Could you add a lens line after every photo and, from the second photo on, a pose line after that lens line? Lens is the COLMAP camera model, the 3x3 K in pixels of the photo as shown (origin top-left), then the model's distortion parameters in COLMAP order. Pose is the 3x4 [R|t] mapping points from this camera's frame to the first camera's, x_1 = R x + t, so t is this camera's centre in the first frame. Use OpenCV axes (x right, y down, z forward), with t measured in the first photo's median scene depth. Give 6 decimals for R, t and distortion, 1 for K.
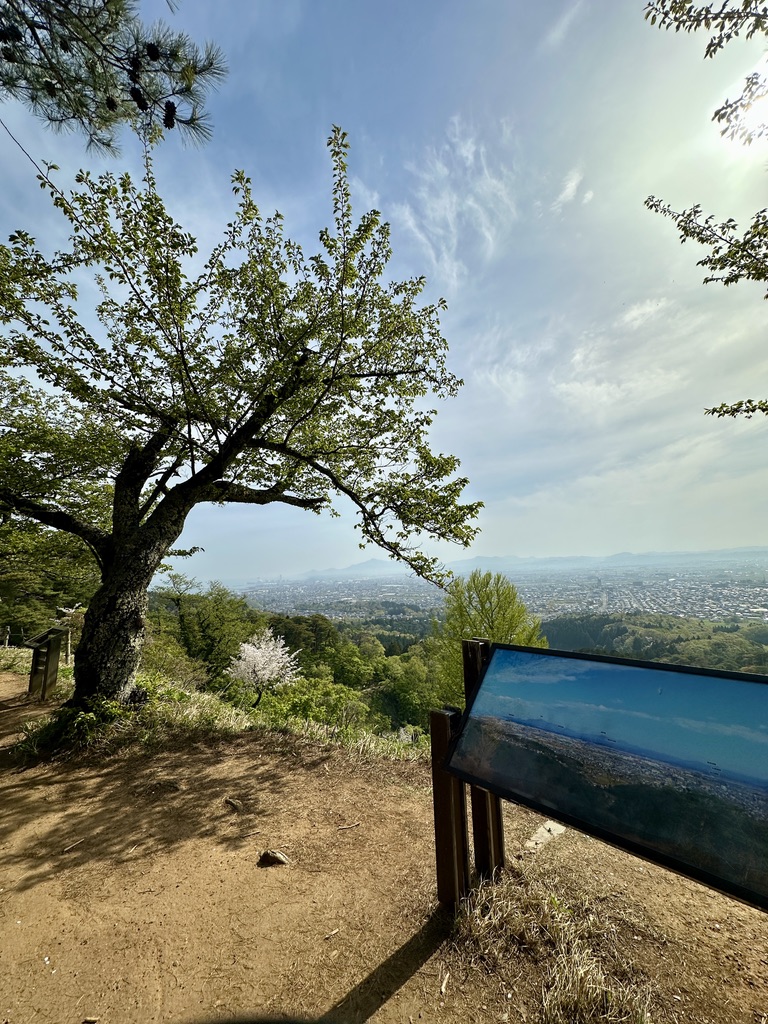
lens RADIAL K [[410.4, 0, 382.3], [0, 410.4, 508.2], [0, 0, 1]] dist [-0.000658, -0.000079]
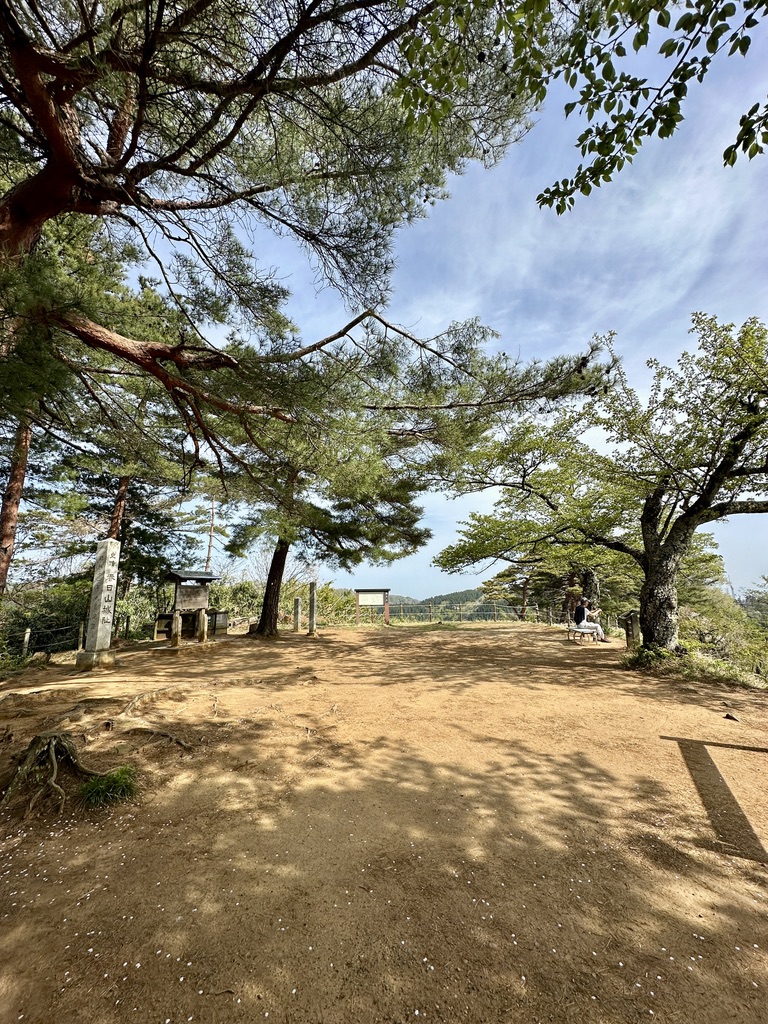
lens RADIAL K [[410.4, 0, 383.1], [0, 410.4, 511.8], [0, 0, 1]] dist [-0.000658, -0.000079]
pose [[0.324662, -0.156439, -0.932803, 0.637463], [0.157376, 0.981414, -0.109817, -0.090324], [0.932645, -0.111147, 0.343248, -0.610876]]
